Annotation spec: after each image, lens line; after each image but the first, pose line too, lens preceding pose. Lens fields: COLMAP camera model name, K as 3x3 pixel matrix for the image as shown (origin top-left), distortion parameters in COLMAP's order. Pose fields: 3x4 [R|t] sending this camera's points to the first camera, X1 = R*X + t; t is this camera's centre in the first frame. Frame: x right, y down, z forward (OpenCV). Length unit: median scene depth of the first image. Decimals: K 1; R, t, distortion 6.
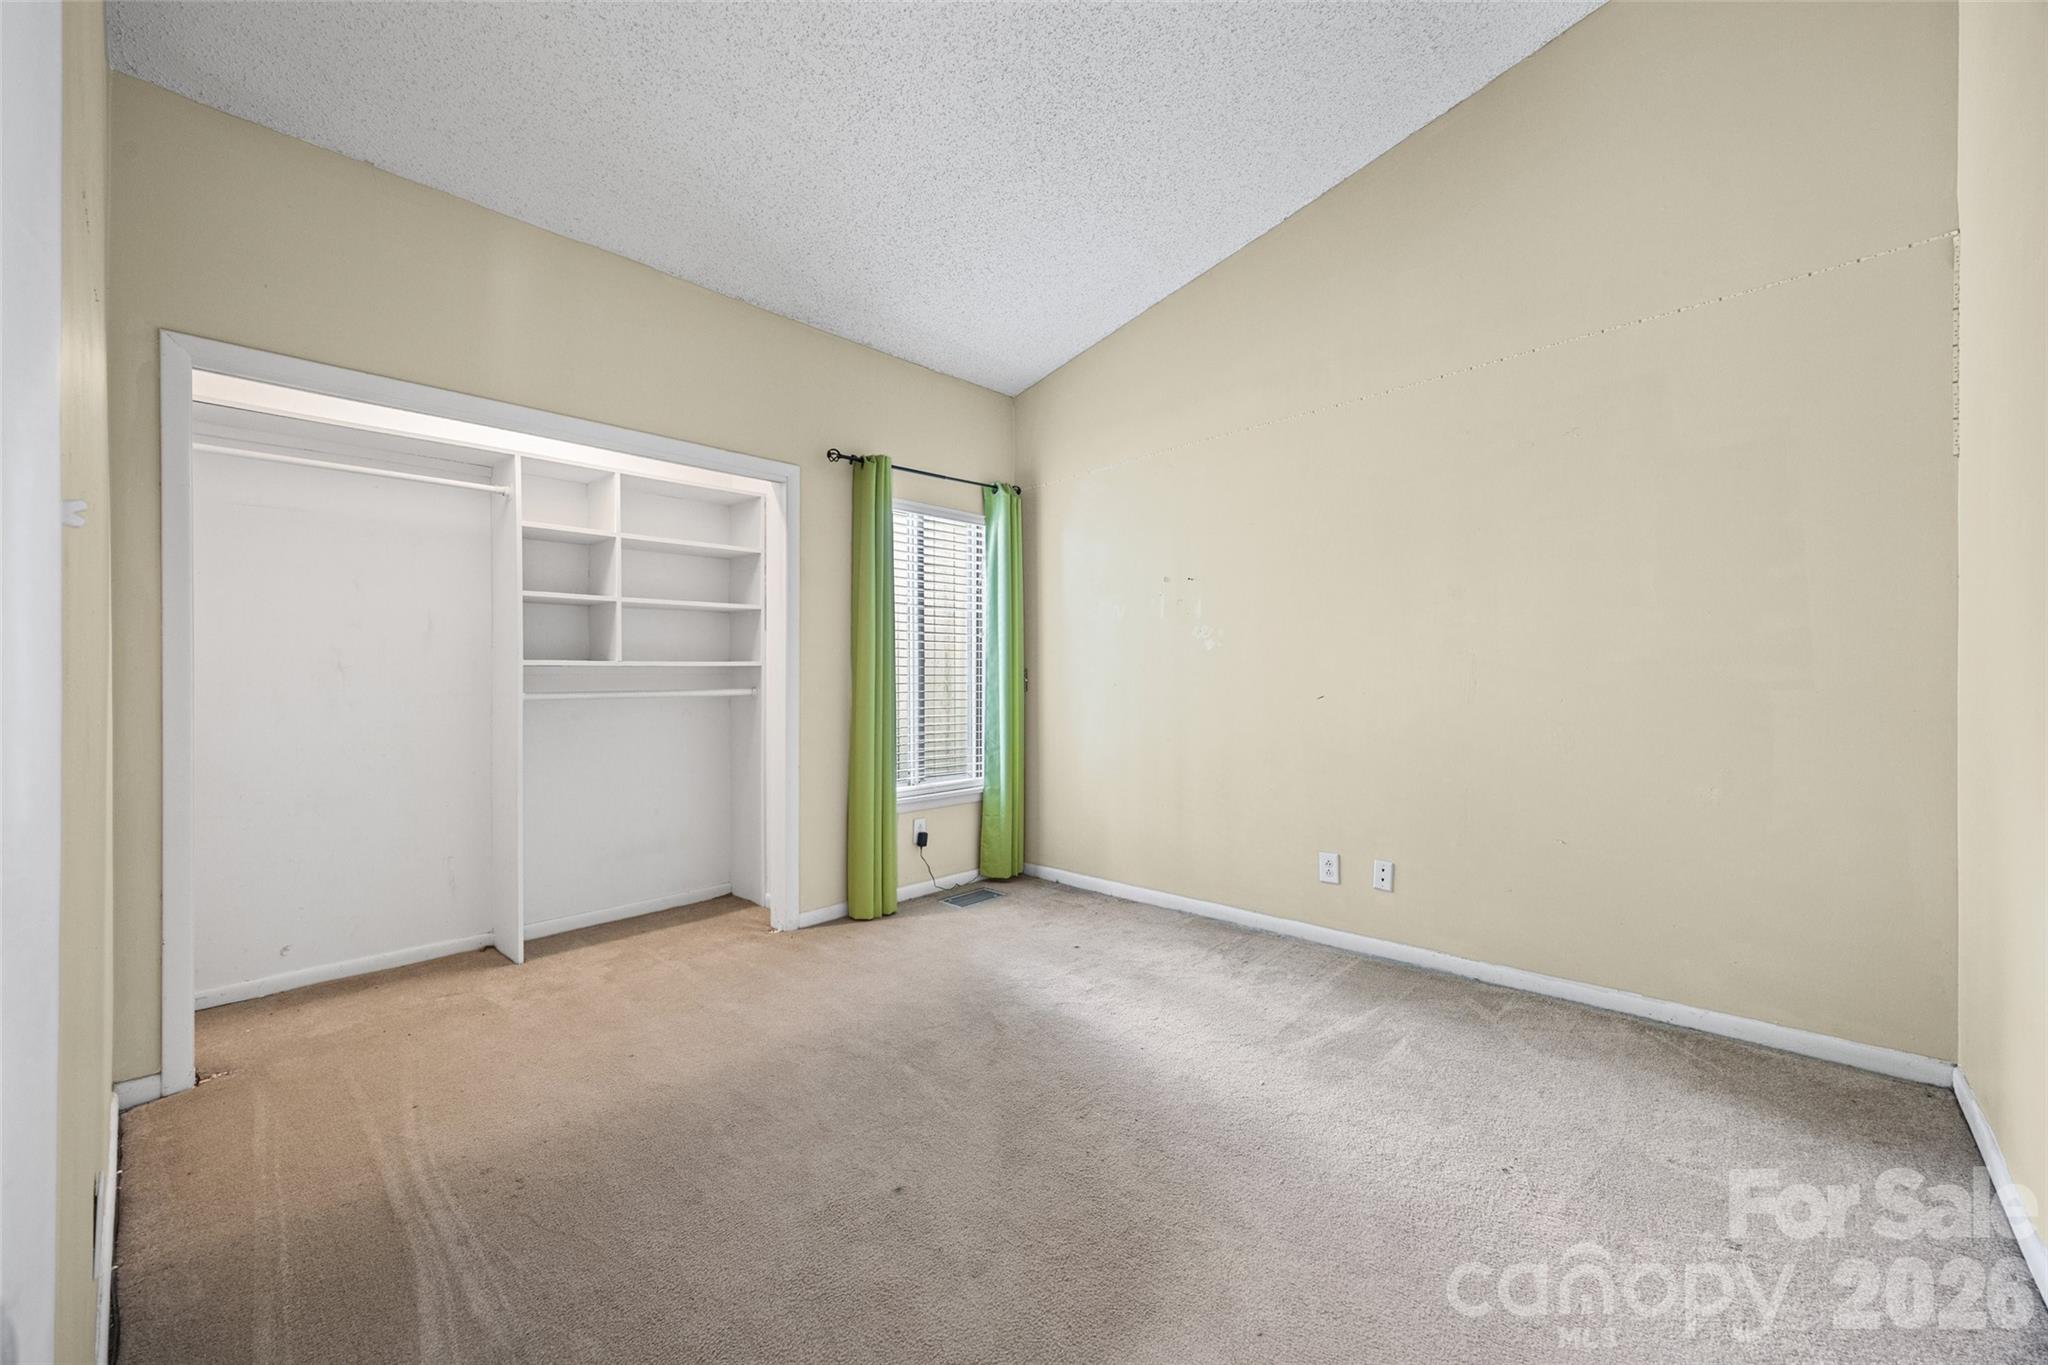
lens RADIAL K [[779.2, 0, 1031.0], [0, 779.2, 675.5], [0, 0, 1]] dist [-0.007448, 0.000180]
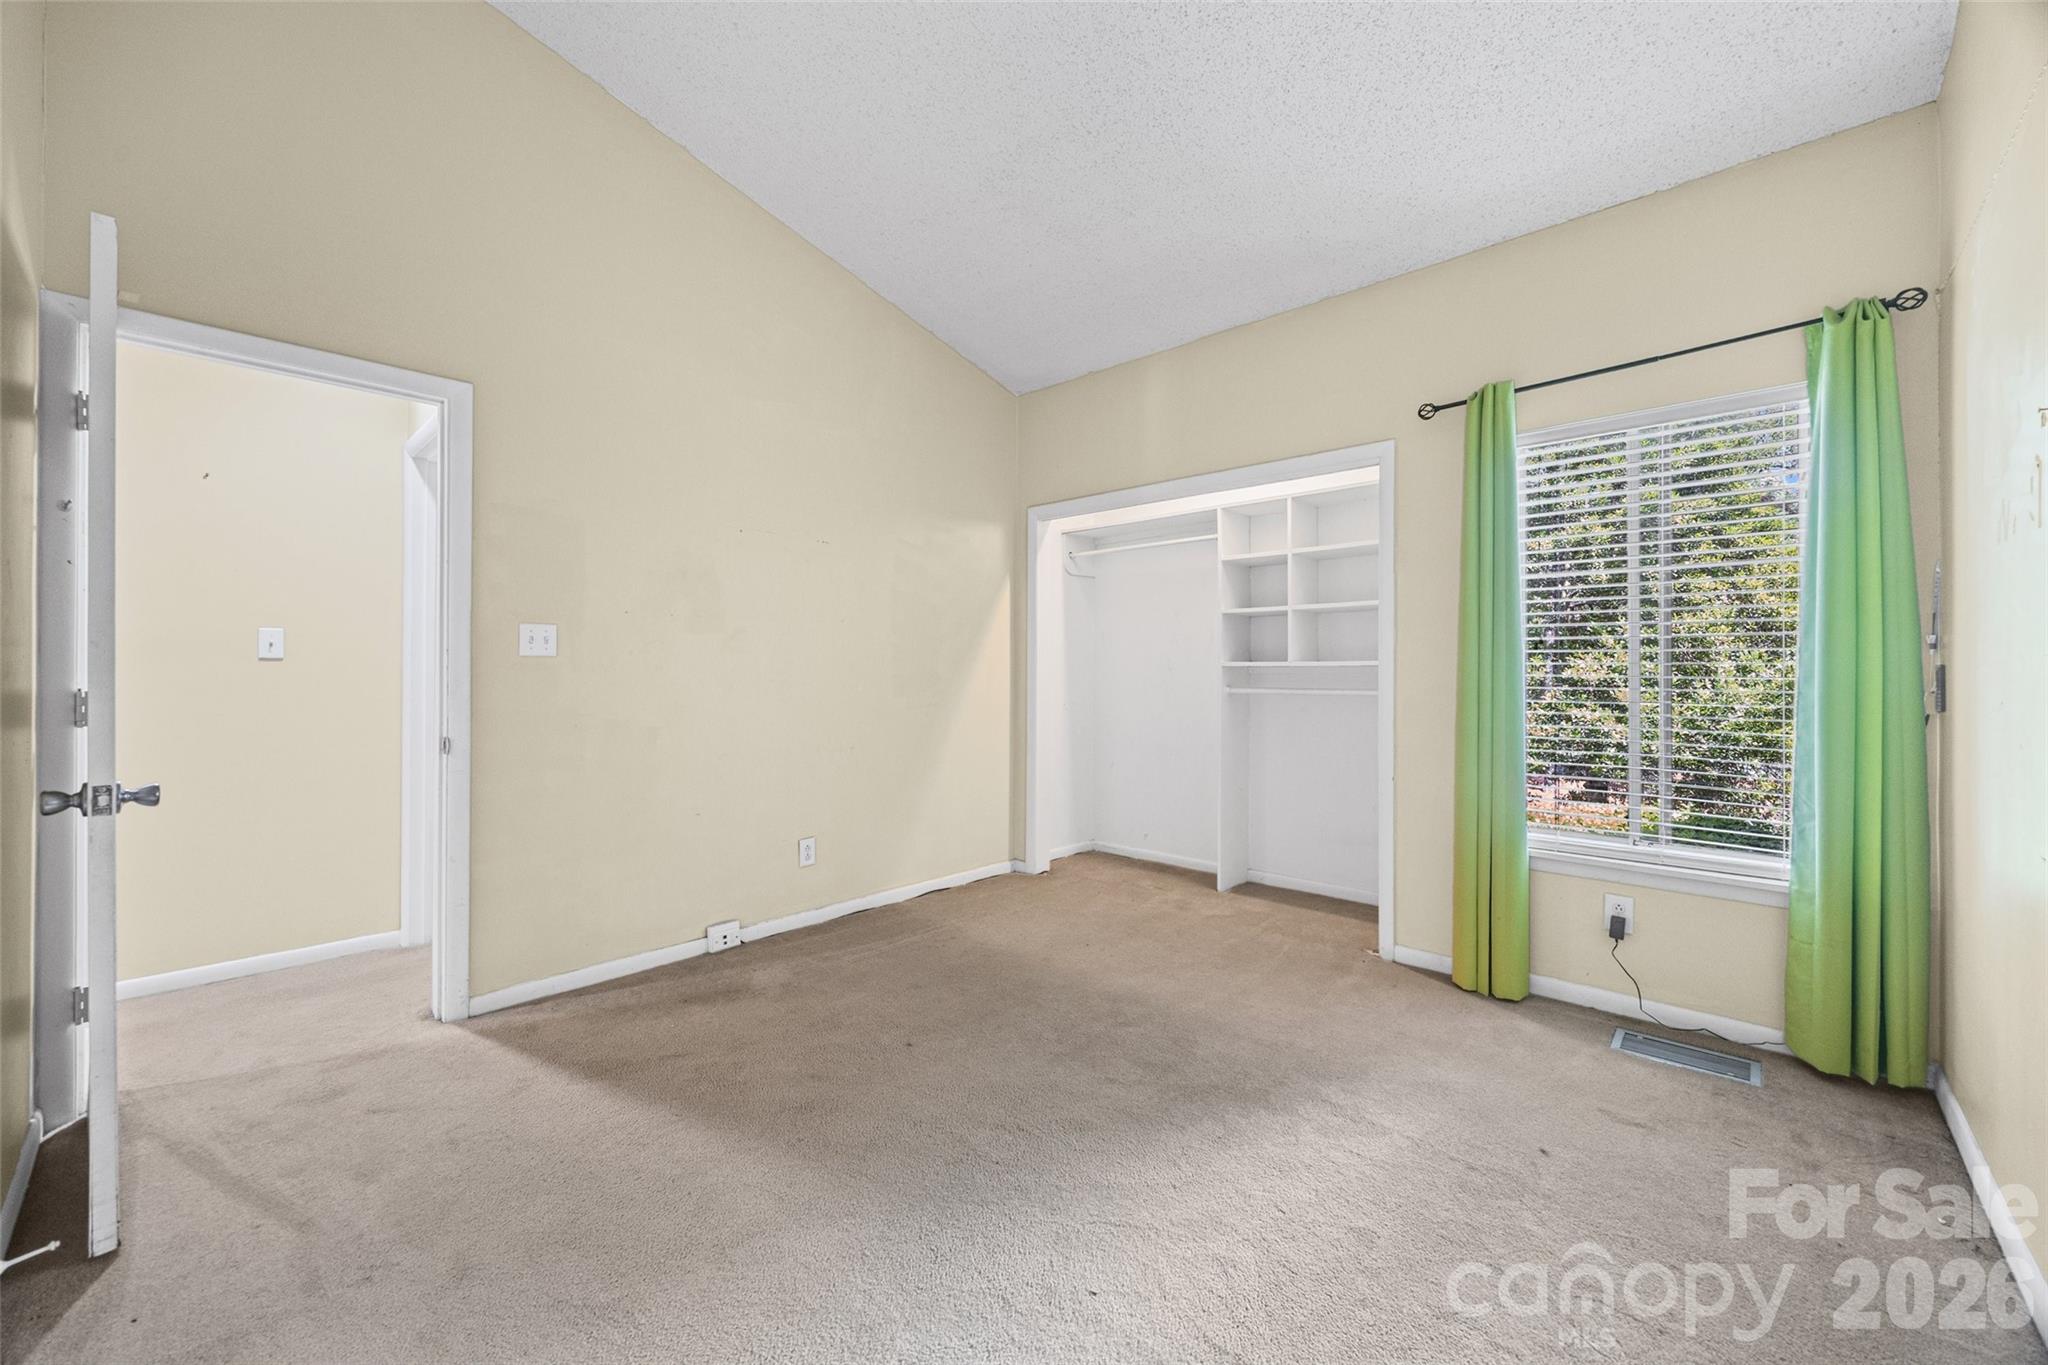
lens RADIAL K [[779.2, 0, 1031.2], [0, 779.2, 672.2], [0, 0, 1]] dist [-0.007448, 0.000180]
pose [[0.013237, -0.001902, -0.999911, 0.649767], [-0.006421, 0.999977, -0.001987, 0.001752], [0.999892, 0.006447, 0.013225, 0.643287]]
